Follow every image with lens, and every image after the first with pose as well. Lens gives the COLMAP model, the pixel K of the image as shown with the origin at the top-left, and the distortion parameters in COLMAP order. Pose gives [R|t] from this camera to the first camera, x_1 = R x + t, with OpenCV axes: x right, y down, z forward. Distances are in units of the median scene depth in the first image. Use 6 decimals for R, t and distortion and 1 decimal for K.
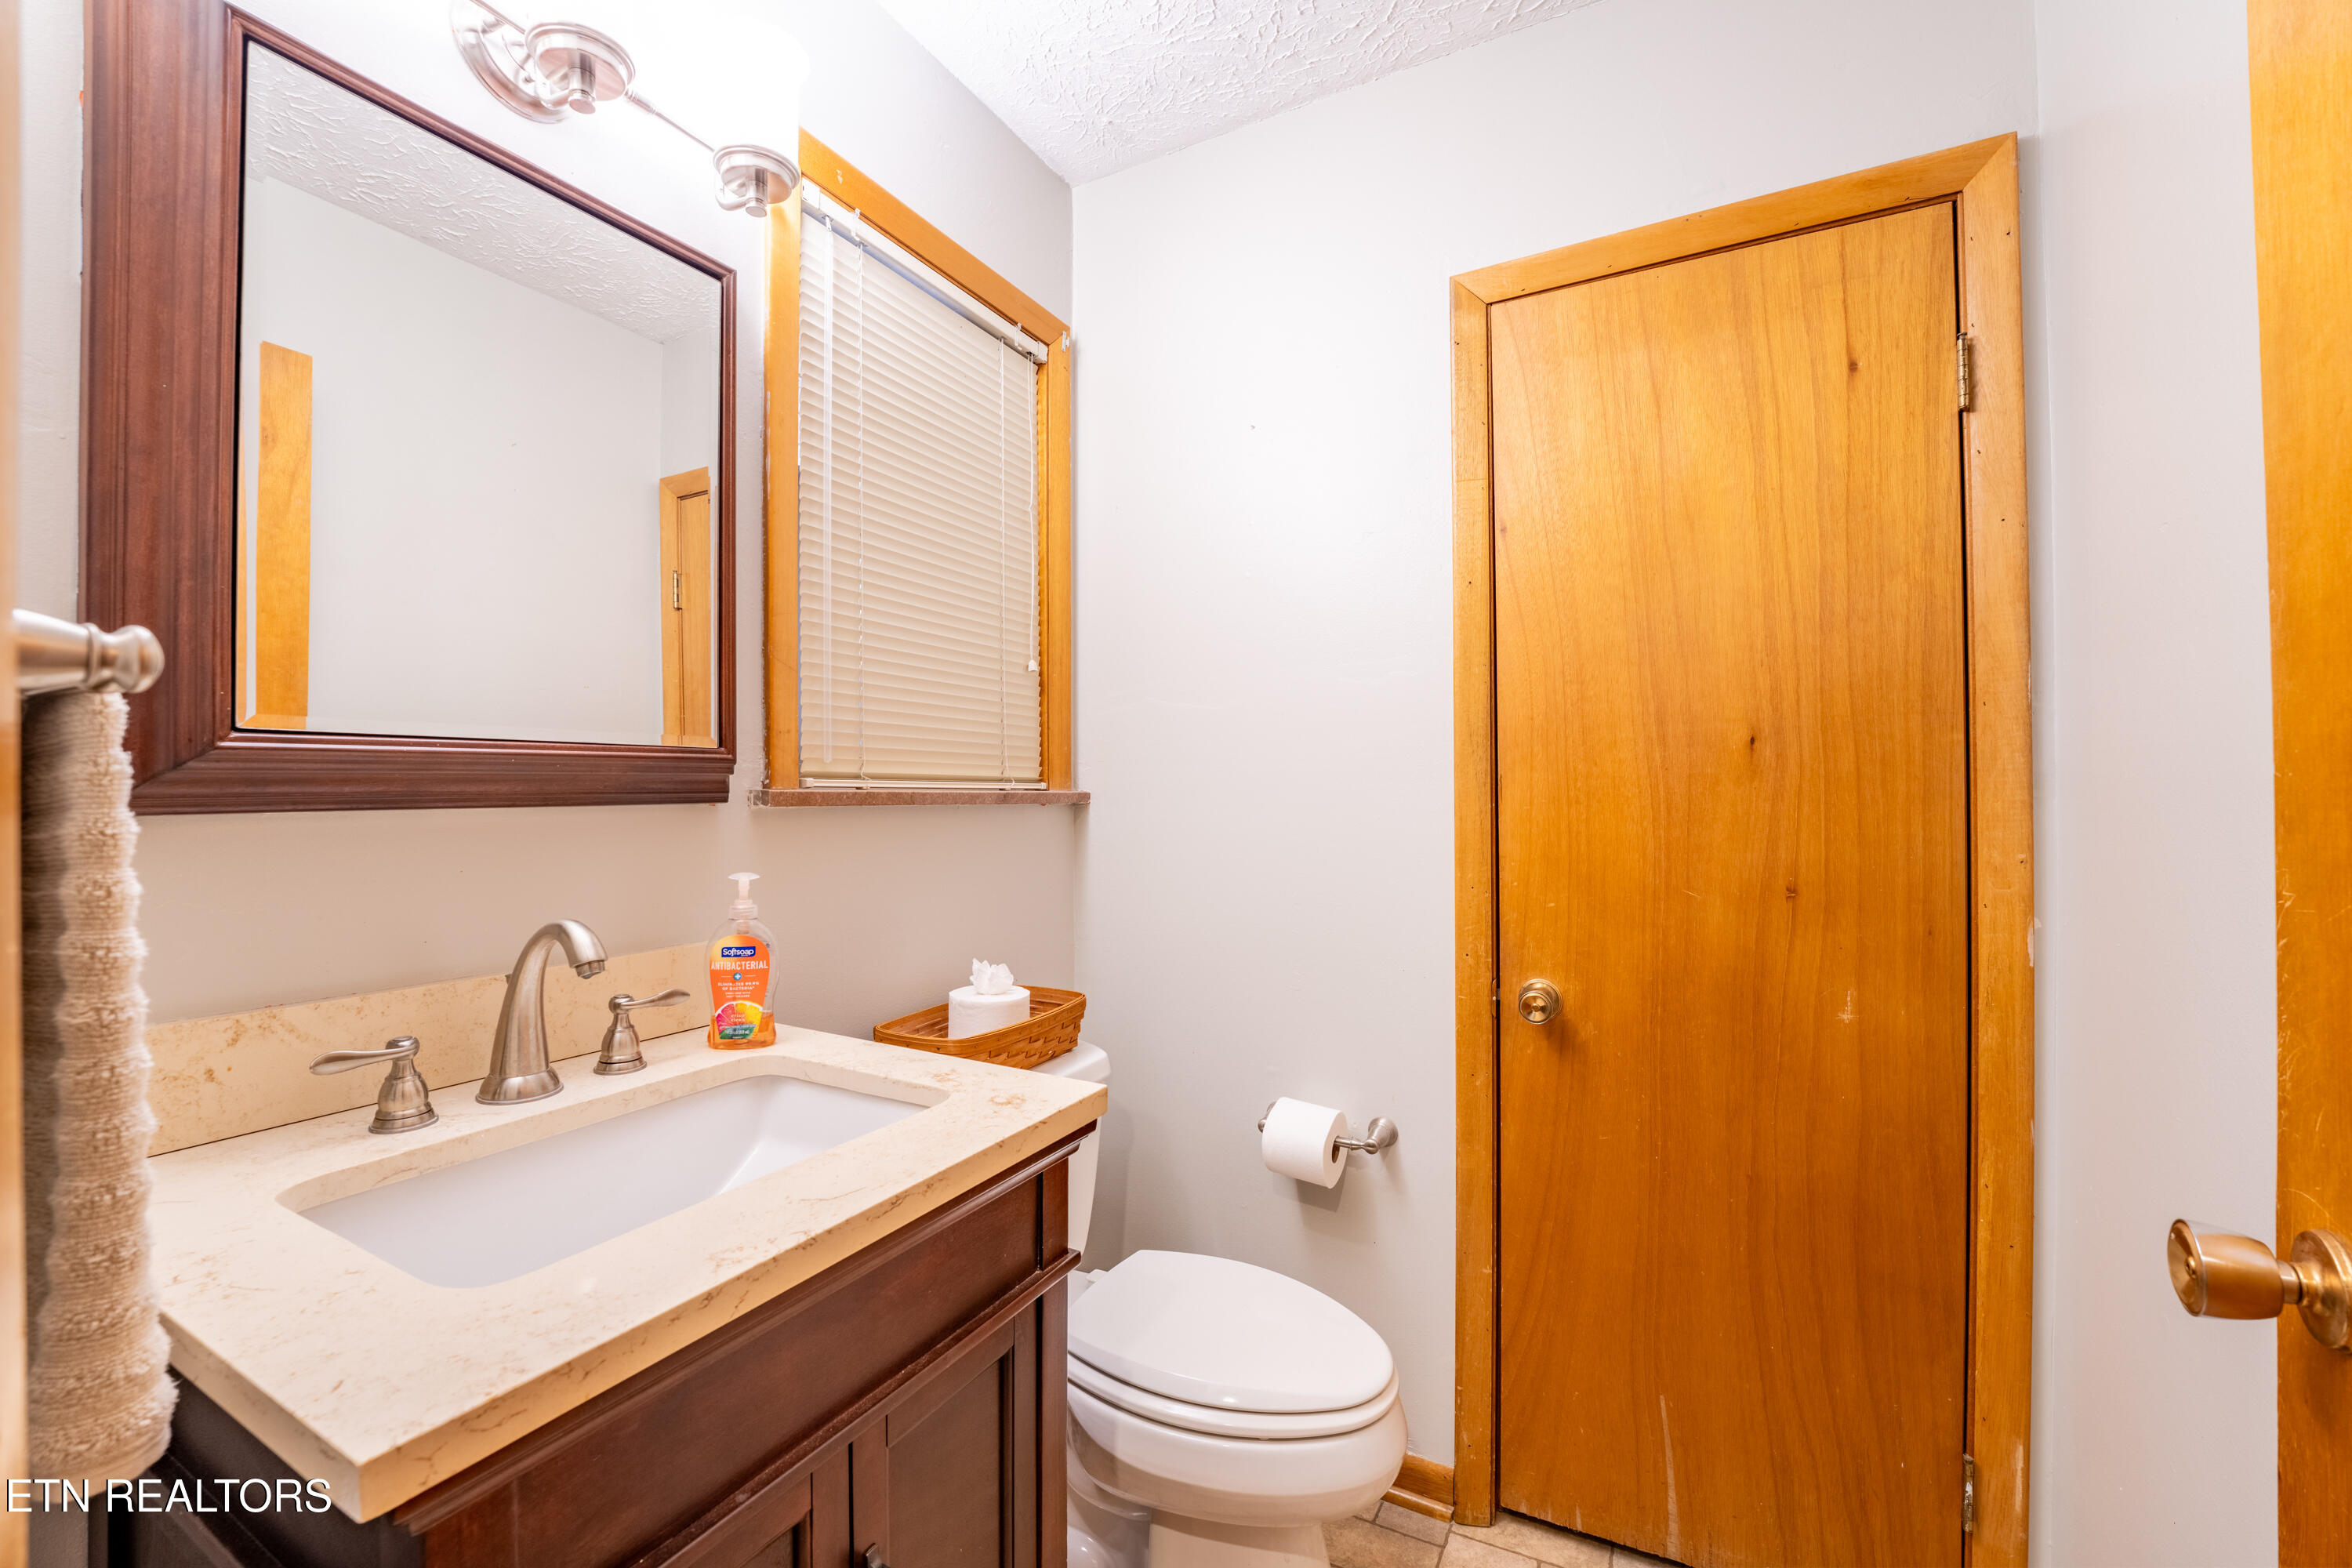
lens RADIAL K [[1027.4, 0, 1181.3], [0, 1027.4, 781.9], [0, 0, 1]] dist [-0.038342, 0.006240]
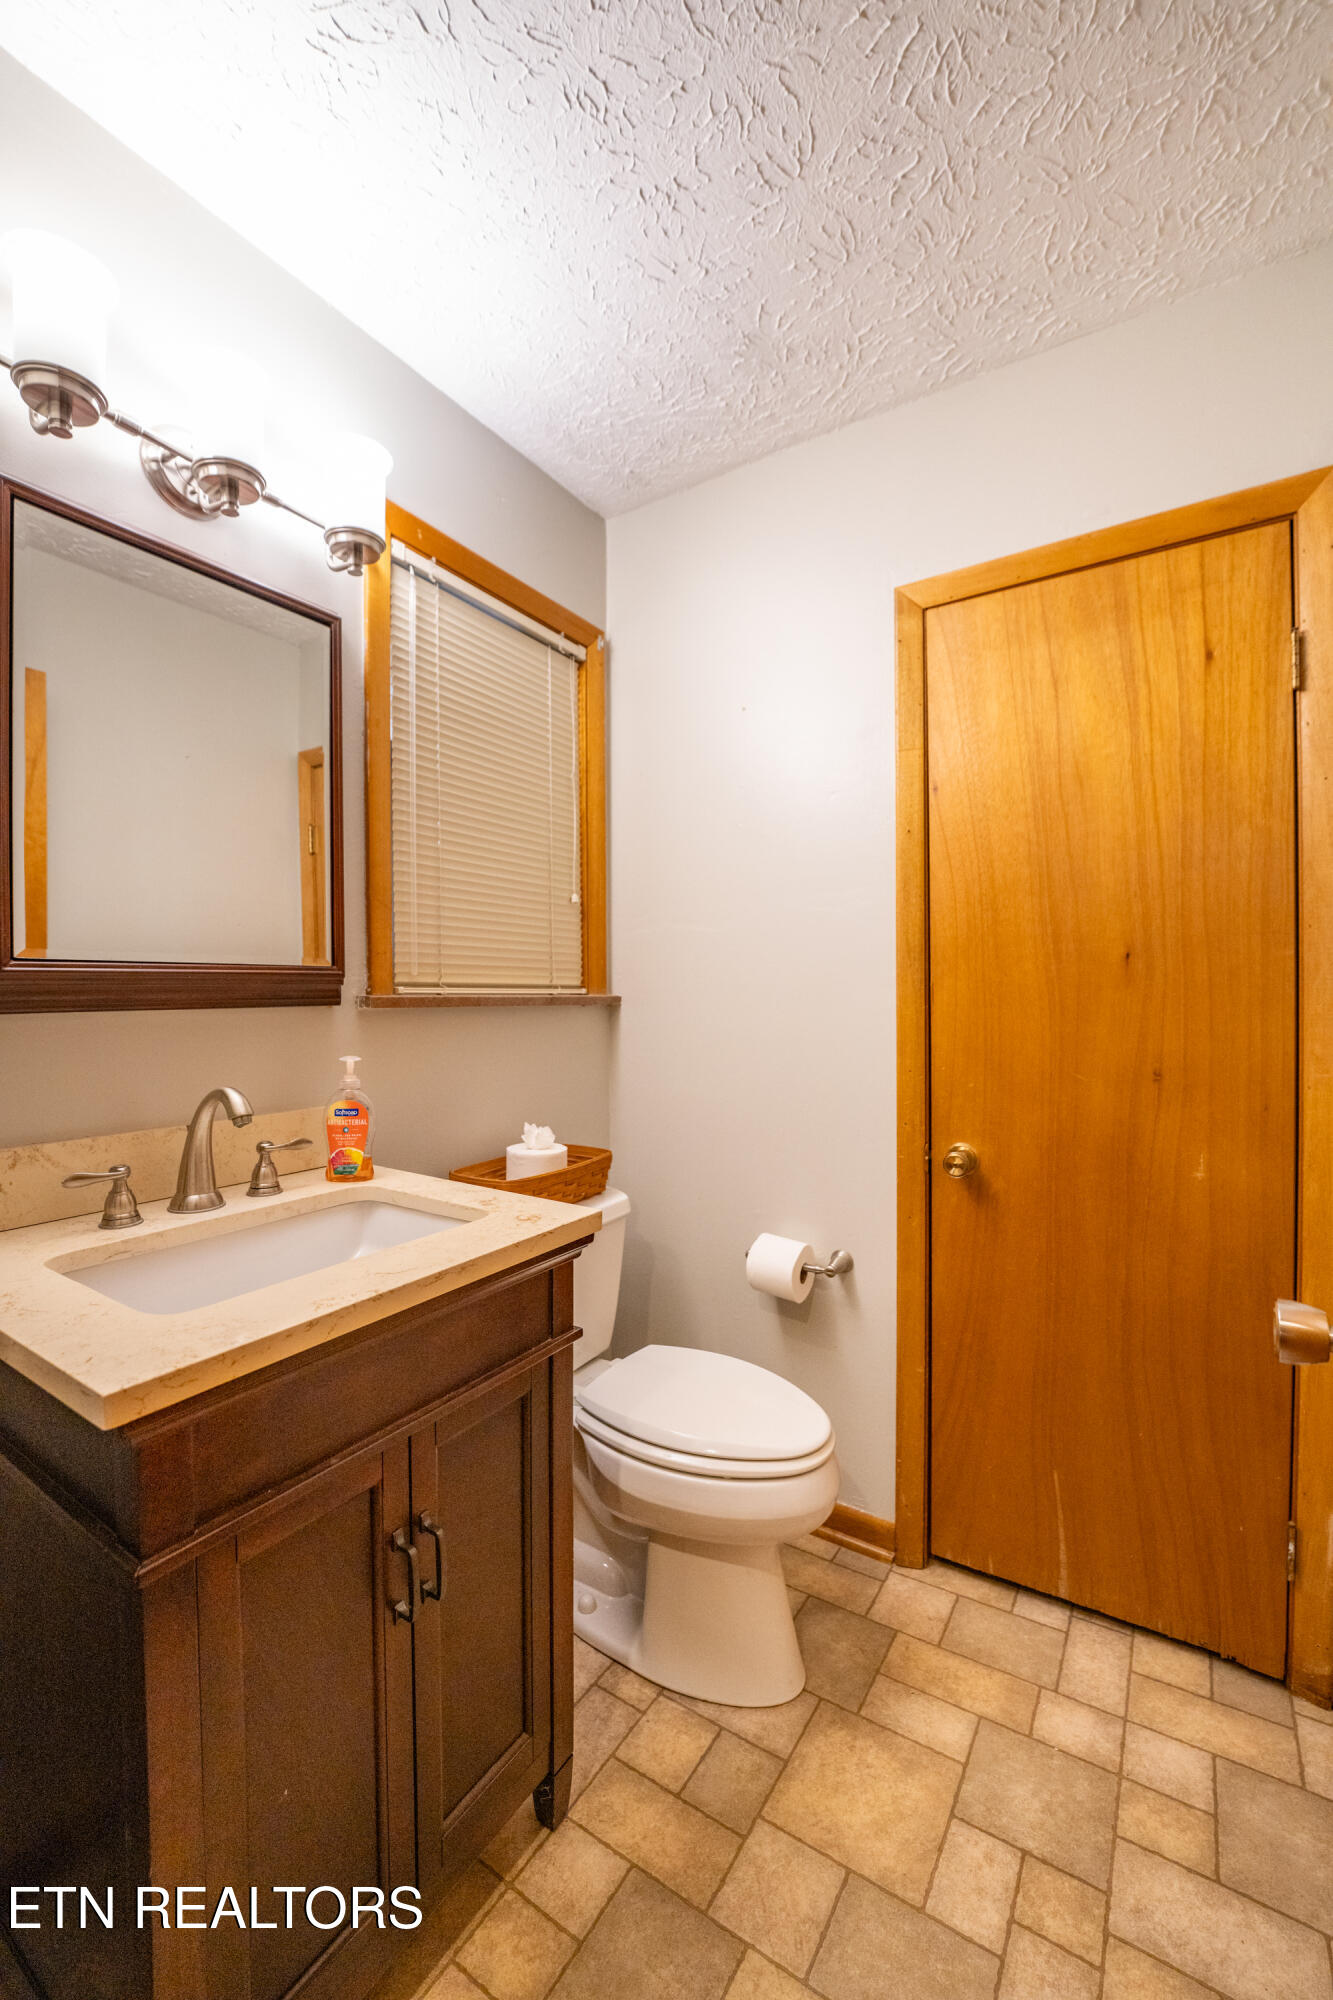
lens RADIAL K [[873.6, 0, 666.5], [0, 873.6, 1000.0], [0, 0, 1]] dist [-0.038342, 0.006240]
pose [[0.996506, -0.000673, -0.083516, 0.084251], [0.002185, 0.999835, 0.018019, -0.006368], [0.083490, -0.018139, 0.996344, -0.120709]]
